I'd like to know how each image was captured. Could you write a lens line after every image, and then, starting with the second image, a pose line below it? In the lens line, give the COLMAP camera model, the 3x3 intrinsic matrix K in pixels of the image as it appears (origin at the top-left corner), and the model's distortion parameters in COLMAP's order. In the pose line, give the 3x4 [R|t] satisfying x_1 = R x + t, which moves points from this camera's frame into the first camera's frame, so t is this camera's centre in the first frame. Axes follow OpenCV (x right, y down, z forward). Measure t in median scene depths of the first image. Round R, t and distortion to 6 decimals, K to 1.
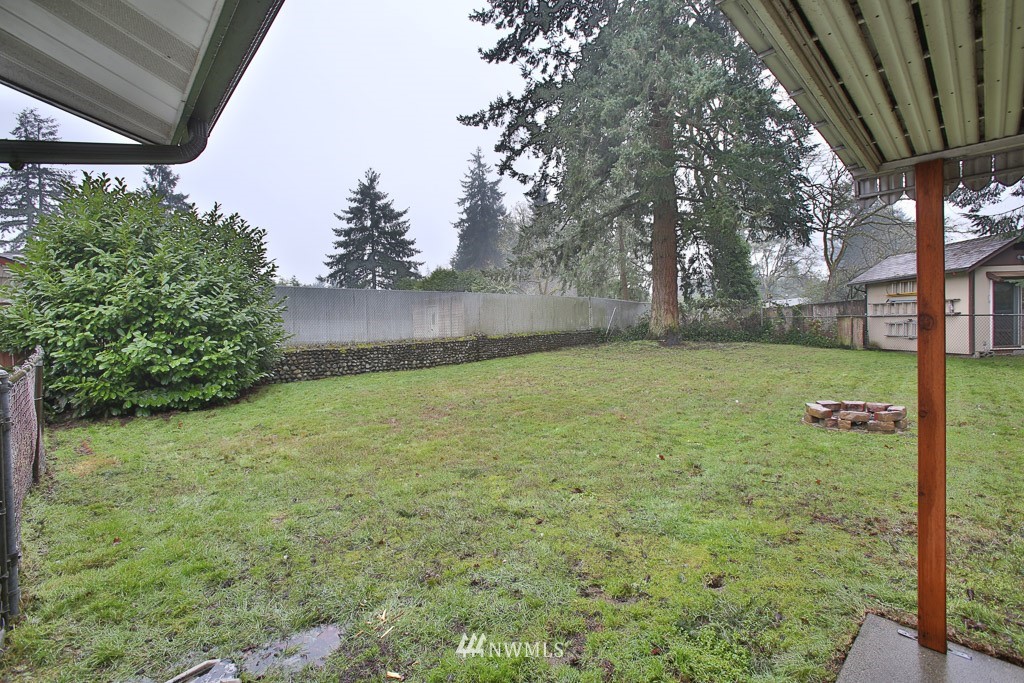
lens RADIAL K [[464.1, 0, 512.2], [0, 464.1, 336.2], [0, 0, 1]] dist [-0.031088, 0.003571]
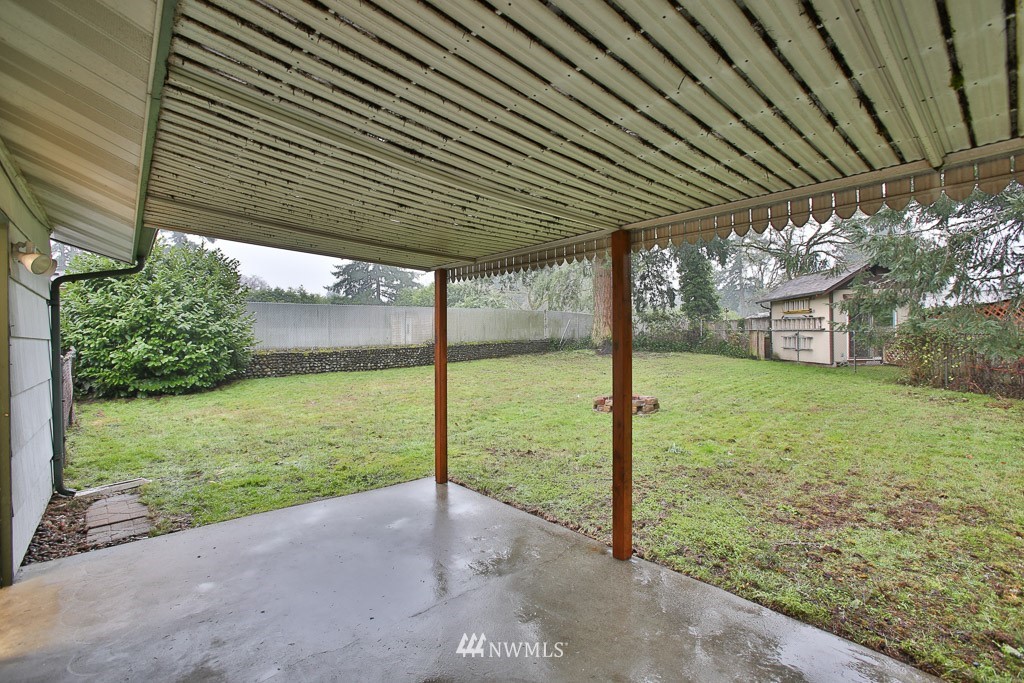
lens RADIAL K [[464.1, 0, 511.5], [0, 464.1, 338.1], [0, 0, 1]] dist [-0.031088, 0.003571]
pose [[0.999397, 0.011845, -0.032653, 0.364236], [-0.012298, 0.999831, -0.013693, -0.002458], [0.032485, 0.014086, 0.999373, -0.362303]]
